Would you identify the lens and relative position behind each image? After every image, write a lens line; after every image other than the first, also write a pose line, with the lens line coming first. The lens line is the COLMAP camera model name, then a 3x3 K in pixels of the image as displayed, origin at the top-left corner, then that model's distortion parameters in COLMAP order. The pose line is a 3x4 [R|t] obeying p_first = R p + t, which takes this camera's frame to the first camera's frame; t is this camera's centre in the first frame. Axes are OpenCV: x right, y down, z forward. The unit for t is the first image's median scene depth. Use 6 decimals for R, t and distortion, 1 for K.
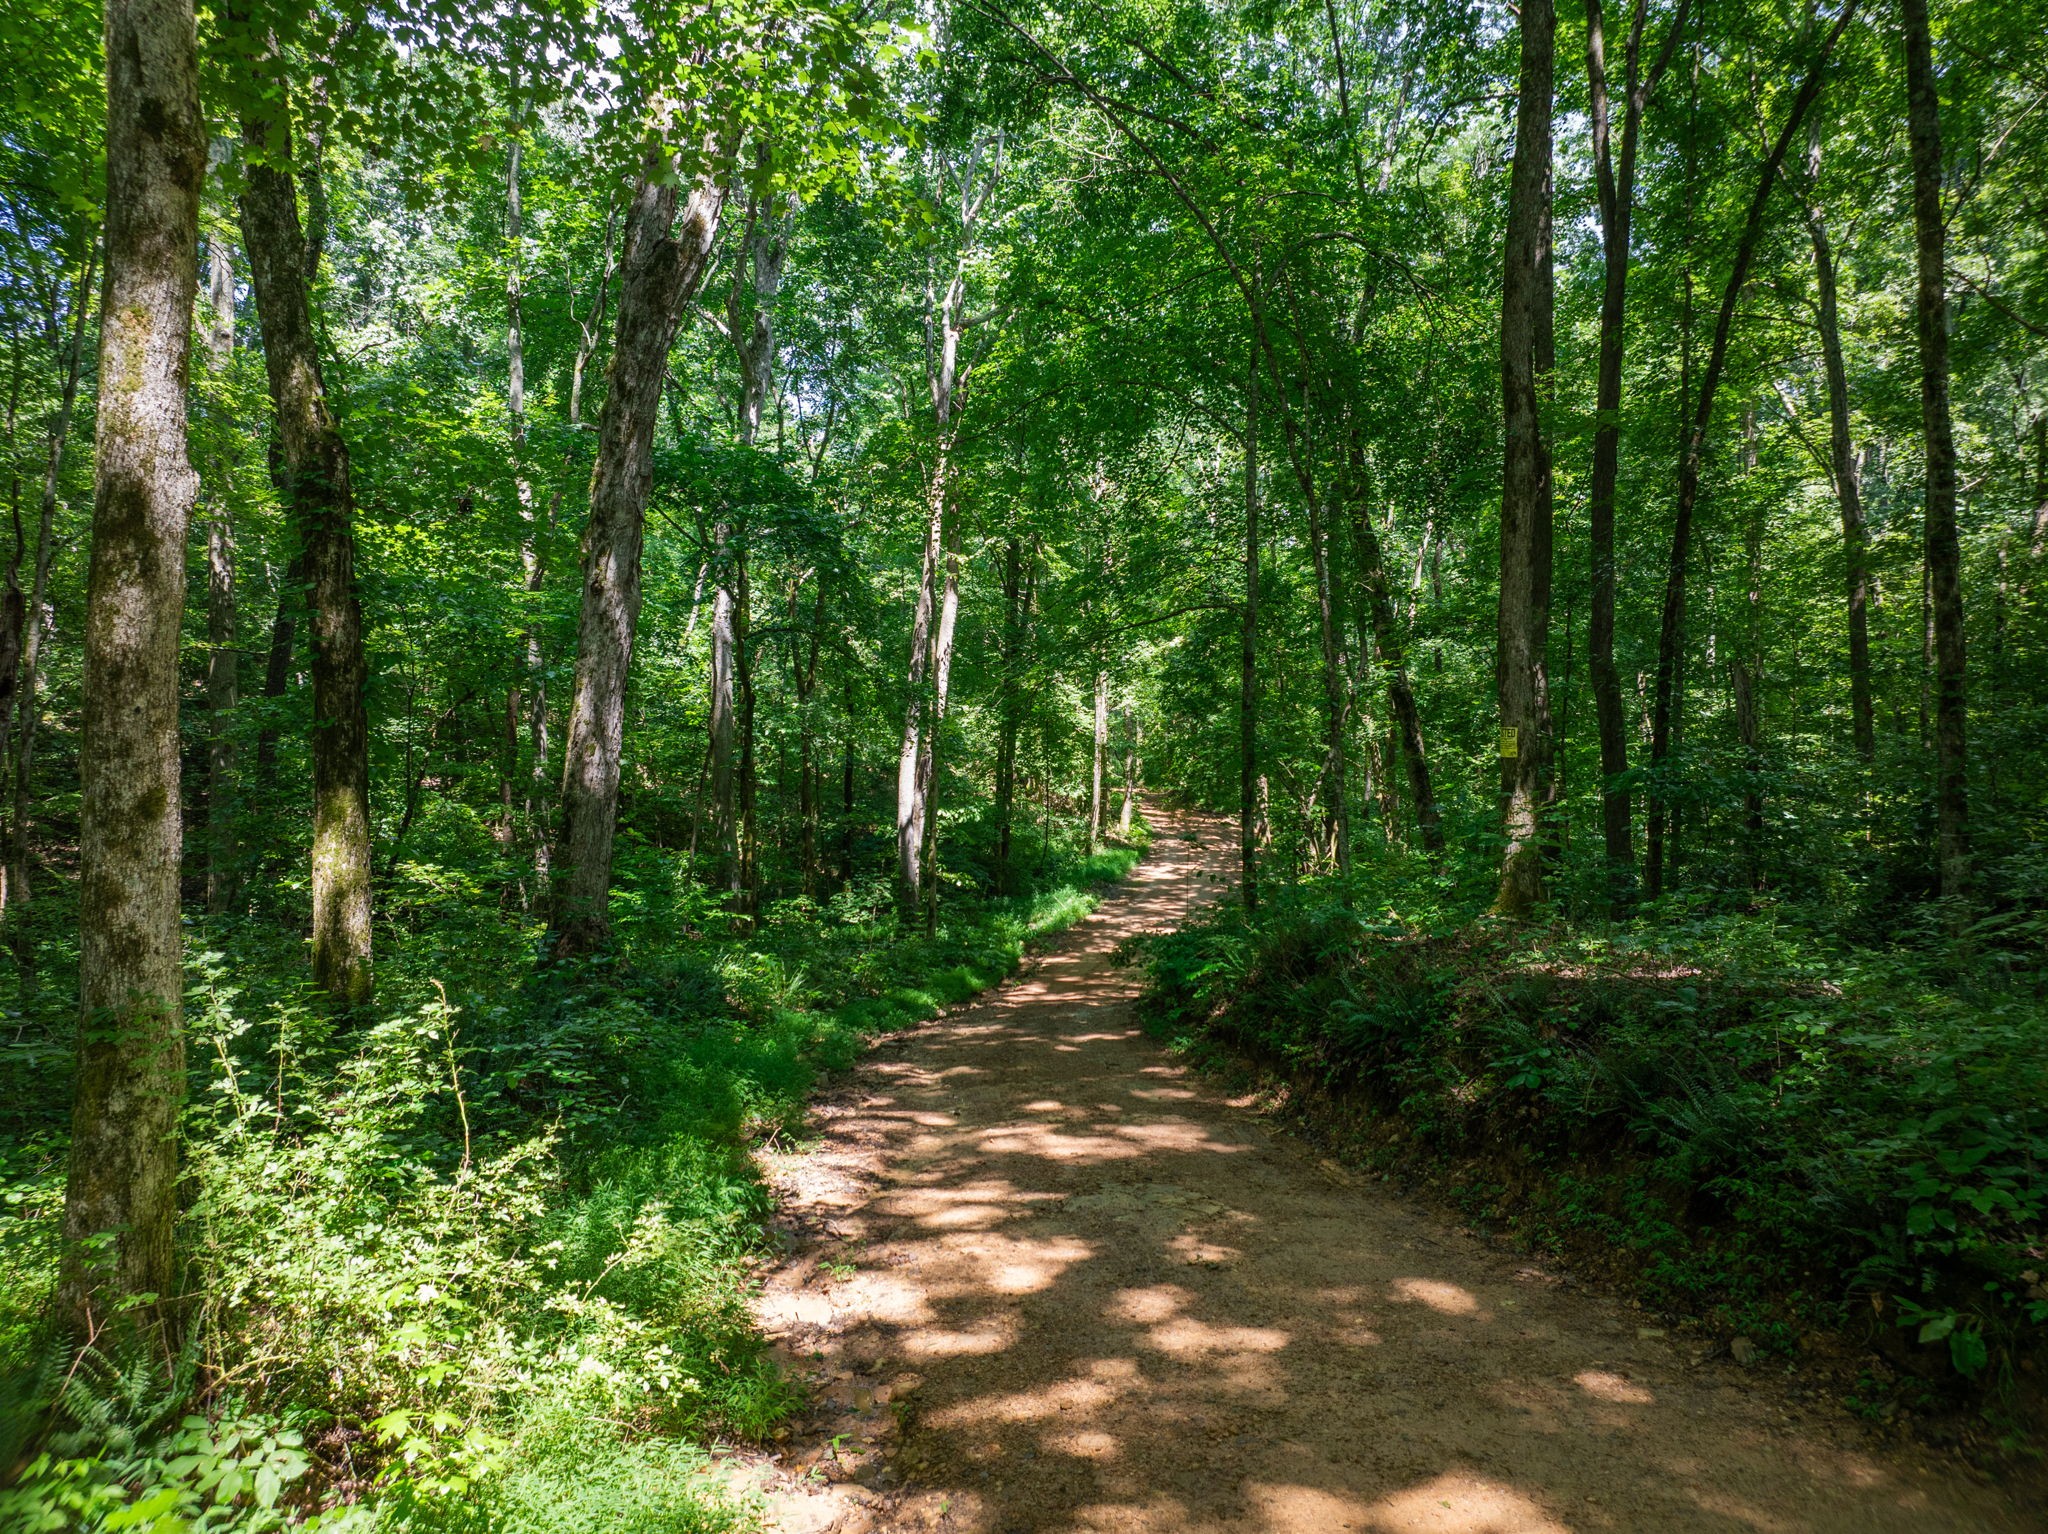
lens RADIAL K [[1457.4, 0, 1015.5], [0, 1457.4, 757.1], [0, 0, 1]] dist [-0.046810, 0.018357]
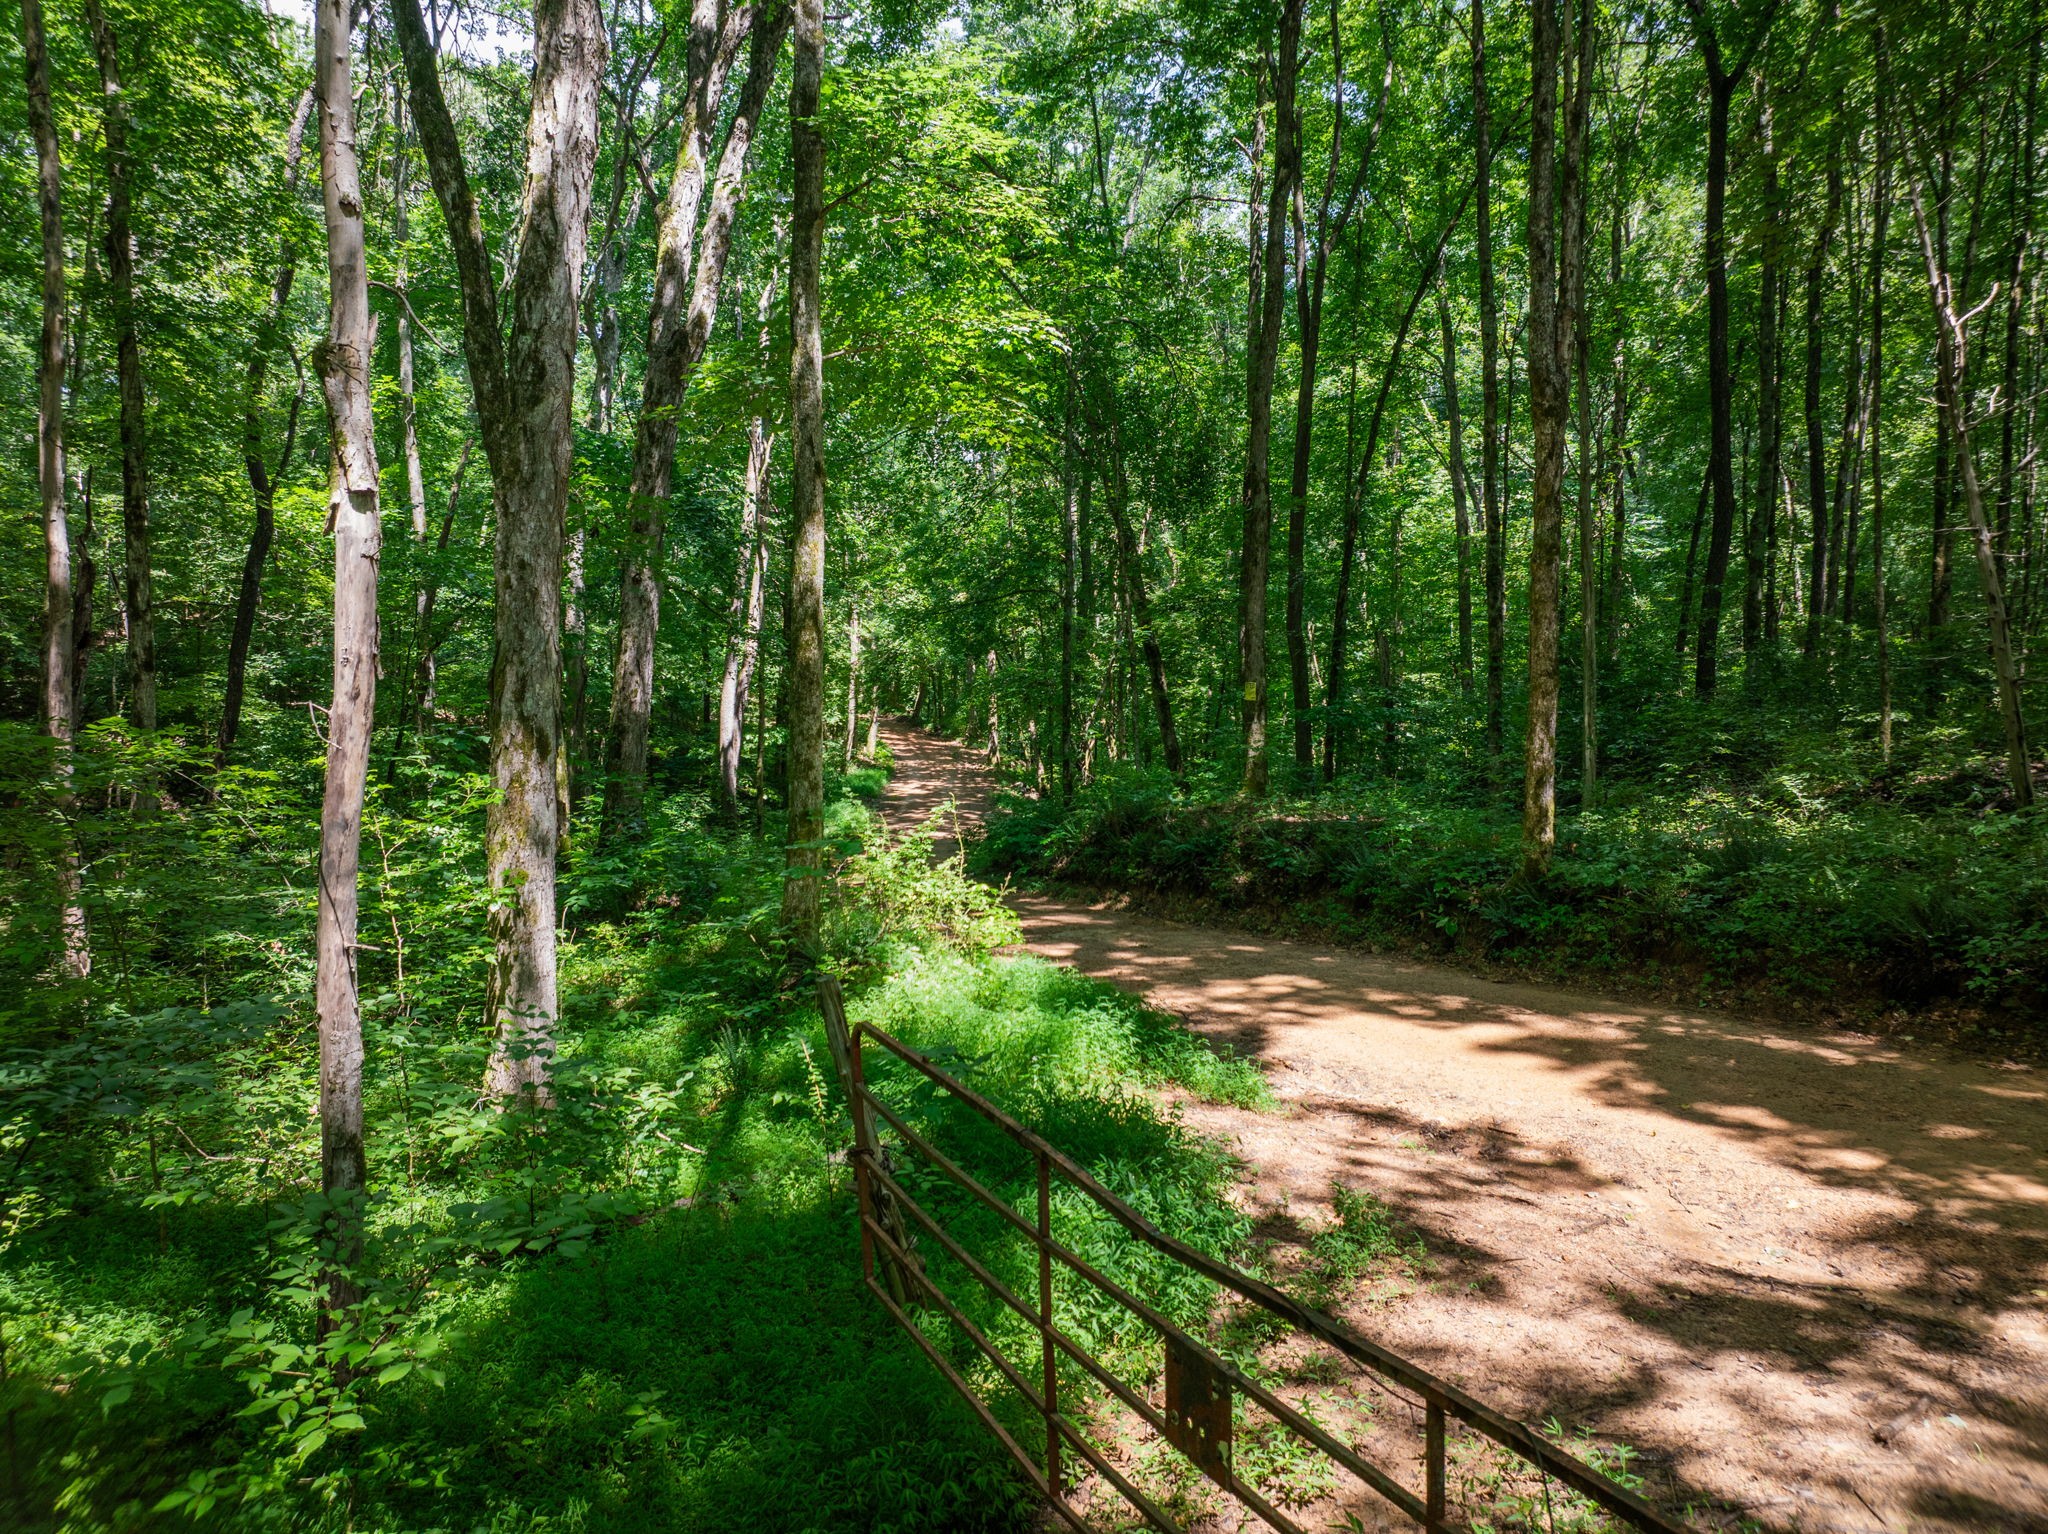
lens RADIAL K [[1457.4, 0, 1028.0], [0, 1457.4, 771.0], [0, 0, 1]] dist [-0.046810, 0.018357]
pose [[0.974753, -0.011489, 0.222989, -0.117007], [-0.002207, 0.998131, 0.061072, -0.008142], [-0.223274, -0.060022, 0.972906, -0.238218]]
